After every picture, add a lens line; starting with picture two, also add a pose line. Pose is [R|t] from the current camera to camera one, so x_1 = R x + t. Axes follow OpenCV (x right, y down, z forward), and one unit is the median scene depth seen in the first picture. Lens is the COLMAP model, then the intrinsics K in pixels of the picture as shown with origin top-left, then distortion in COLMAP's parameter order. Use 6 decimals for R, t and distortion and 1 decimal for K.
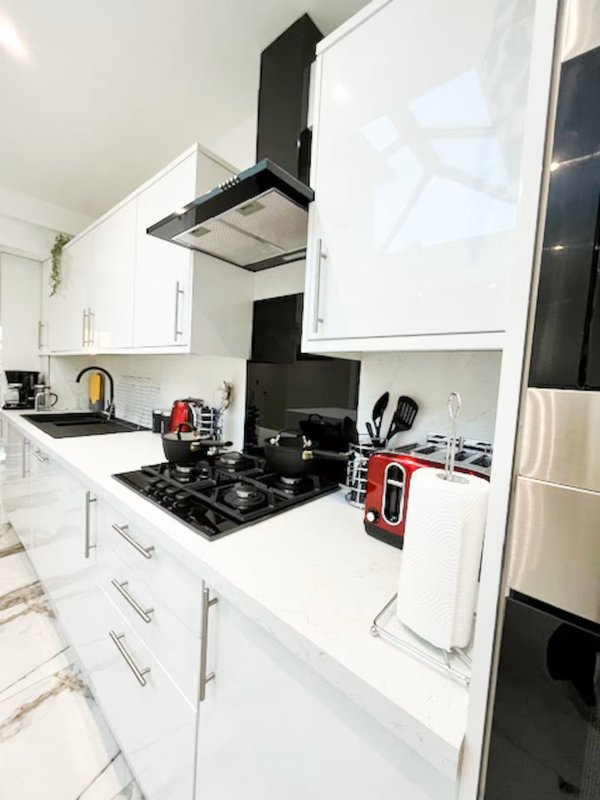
lens RADIAL K [[319.6, 0, 300.0], [0, 319.6, 400.0], [0, 0, 1]] dist [0.000465, 0.000018]
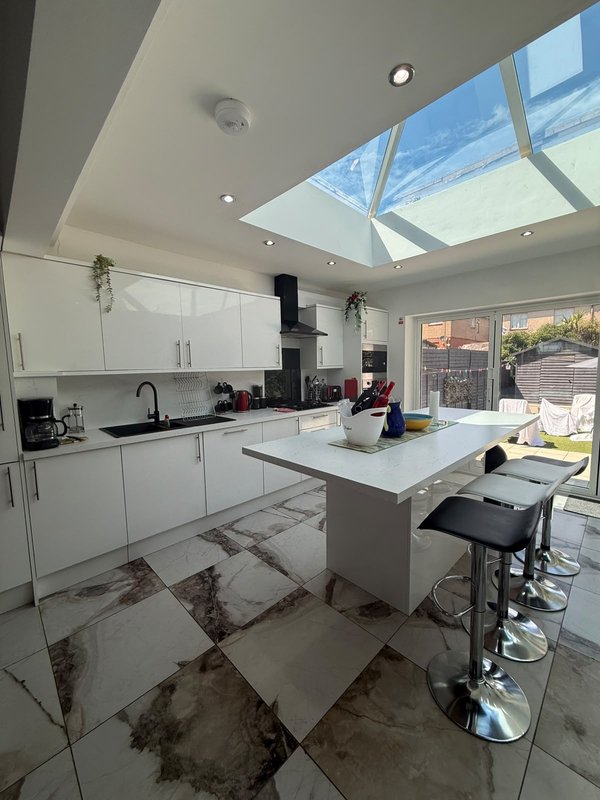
lens RADIAL K [[319.6, 0, 300.0], [0, 319.6, 400.0], [0, 0, 1]] dist [0.000465, 0.000018]
pose [[0.090565, -0.147311, 0.984935, -2.161994], [0.091145, 0.986075, 0.139100, -0.183926], [-0.991711, 0.077174, 0.102730, 0.378842]]
